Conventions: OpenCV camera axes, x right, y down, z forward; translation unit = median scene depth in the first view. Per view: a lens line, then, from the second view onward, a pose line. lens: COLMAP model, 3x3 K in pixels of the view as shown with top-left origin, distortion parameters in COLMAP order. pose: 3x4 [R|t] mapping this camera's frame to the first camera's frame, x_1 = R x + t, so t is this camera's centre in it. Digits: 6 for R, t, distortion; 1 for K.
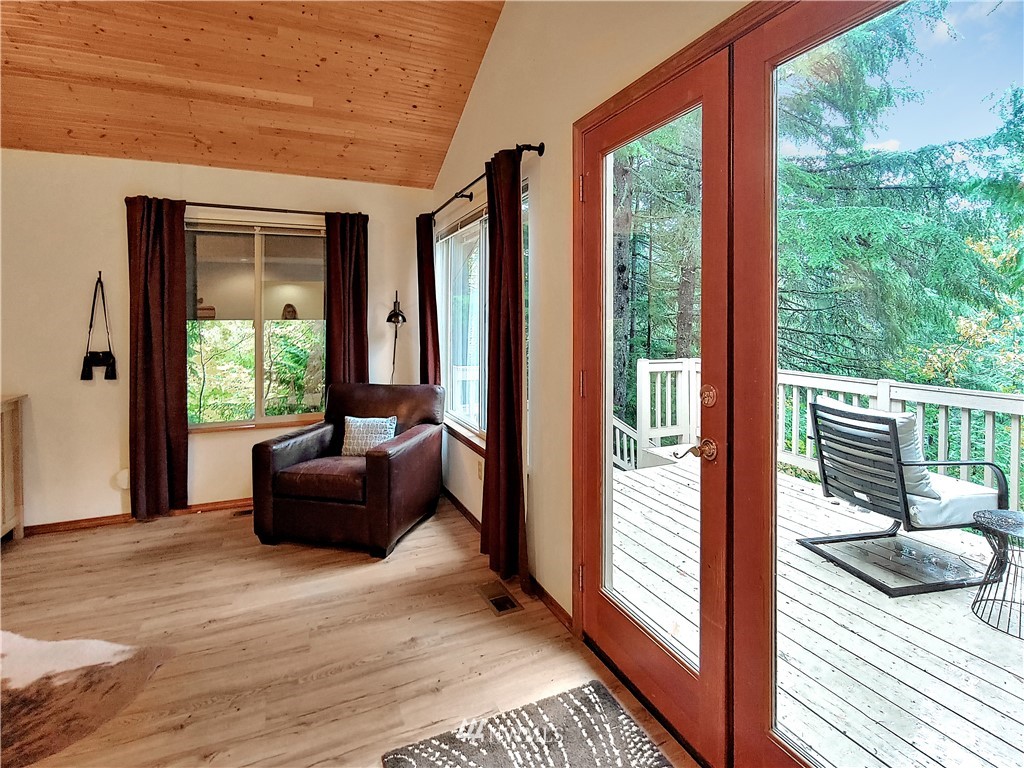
lens RADIAL K [[507.3, 0, 527.5], [0, 507.3, 366.3], [0, 0, 1]] dist [-0.024836, -0.000408]
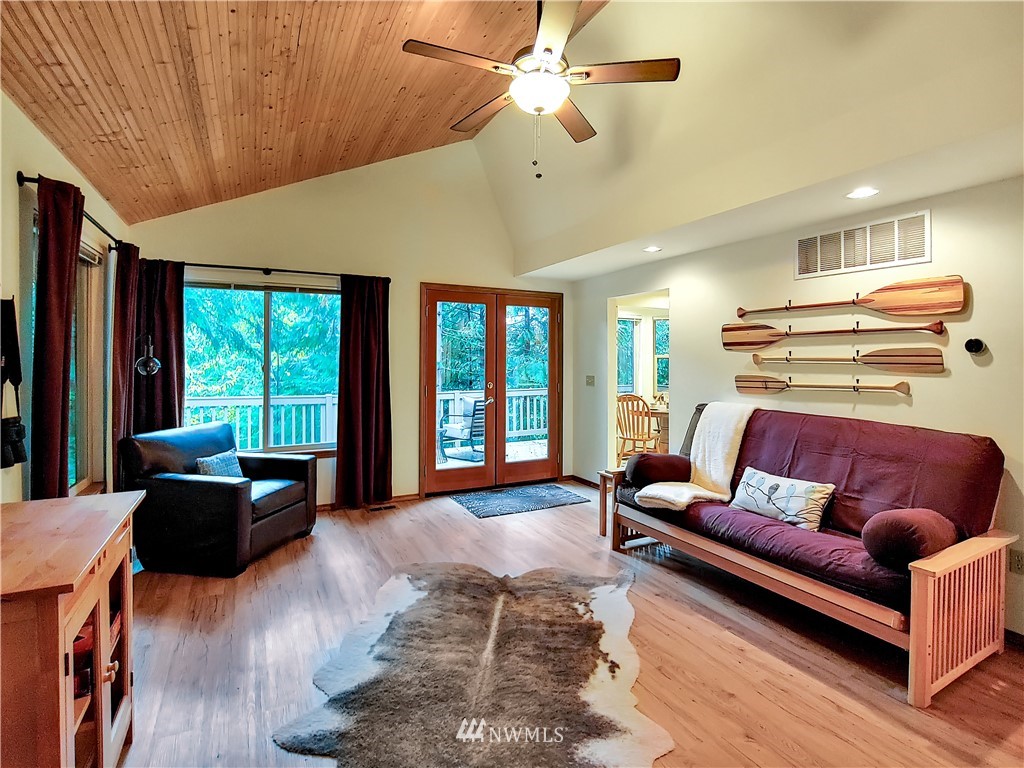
lens RADIAL K [[507.3, 0, 527.5], [0, 507.3, 366.3], [0, 0, 1]] dist [-0.024836, -0.000408]
pose [[-0.057128, -0.008813, 0.998328, -2.704538], [0.088492, 0.995981, 0.013856, -0.070946], [-0.994437, 0.089135, -0.056119, 0.703594]]
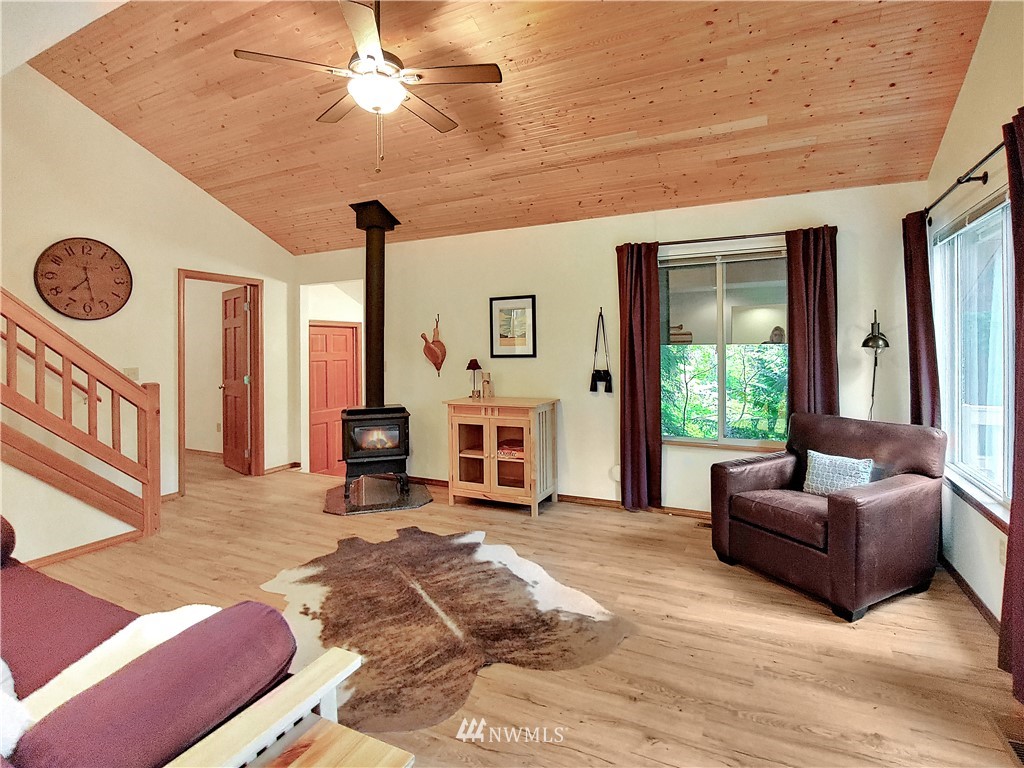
lens RADIAL K [[507.3, 0, 527.5], [0, 507.3, 366.3], [0, 0, 1]] dist [-0.024836, -0.000408]
pose [[0.633072, 0.028566, -0.773565, 0.015669], [-0.063244, 0.997887, -0.014909, -0.005563], [0.771505, 0.058362, 0.633541, 0.027513]]
